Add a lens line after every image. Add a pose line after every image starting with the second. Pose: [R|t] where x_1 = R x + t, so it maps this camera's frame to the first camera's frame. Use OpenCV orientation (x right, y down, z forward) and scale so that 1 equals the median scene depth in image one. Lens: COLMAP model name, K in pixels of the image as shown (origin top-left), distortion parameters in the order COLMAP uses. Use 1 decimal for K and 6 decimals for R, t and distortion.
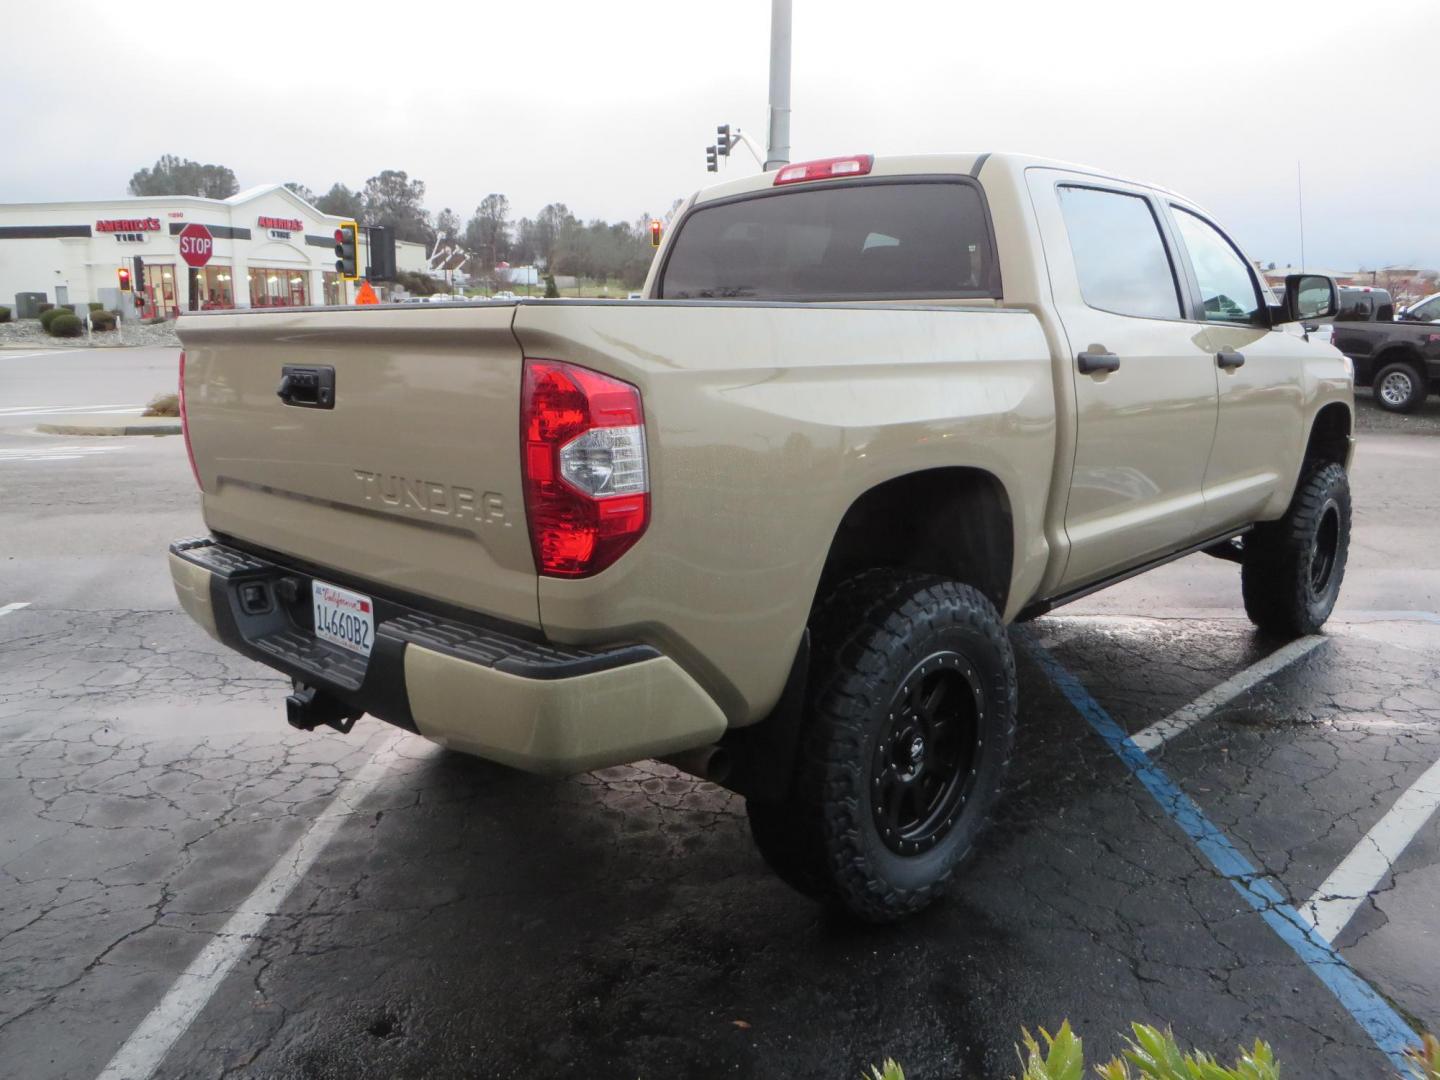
lens RADIAL K [[1078.7, 0, 744.5], [0, 1078.7, 546.8], [0, 0, 1]] dist [-0.034440, 0.011269]
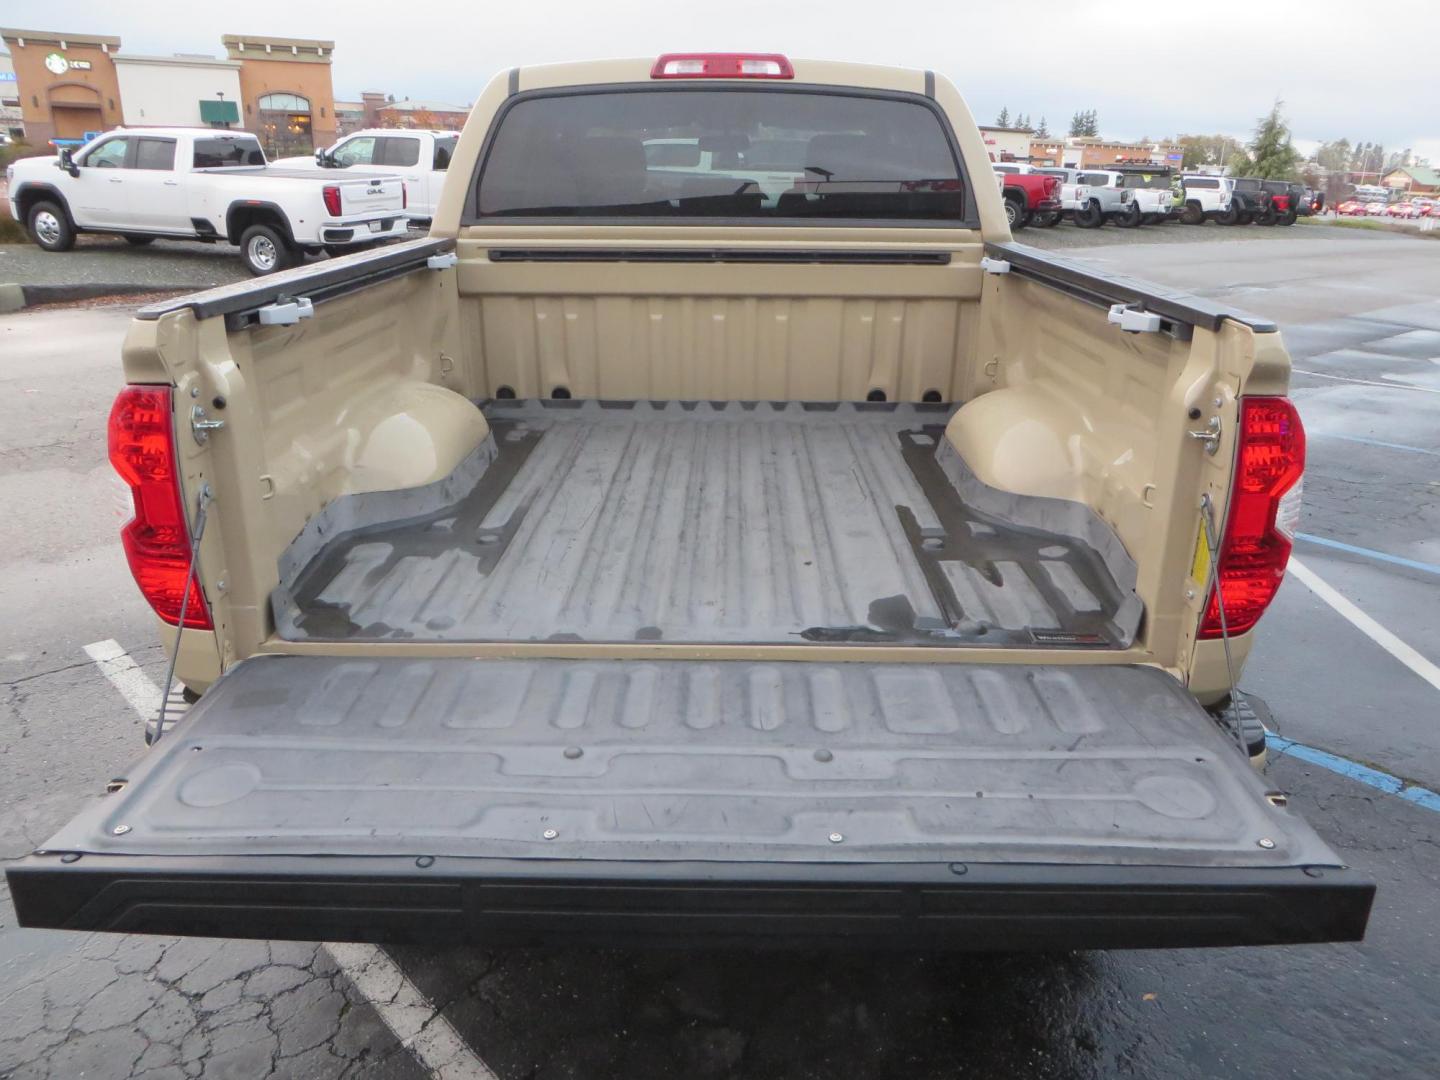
lens RADIAL K [[1078.7, 0, 727.2], [0, 1078.7, 540.6], [0, 0, 1]] dist [-0.034440, 0.011269]
pose [[0.742422, -0.212411, 0.635367, -0.566012], [0.121352, 0.975355, 0.184275, -0.144669], [-0.658850, -0.059707, 0.749901, 0.347900]]
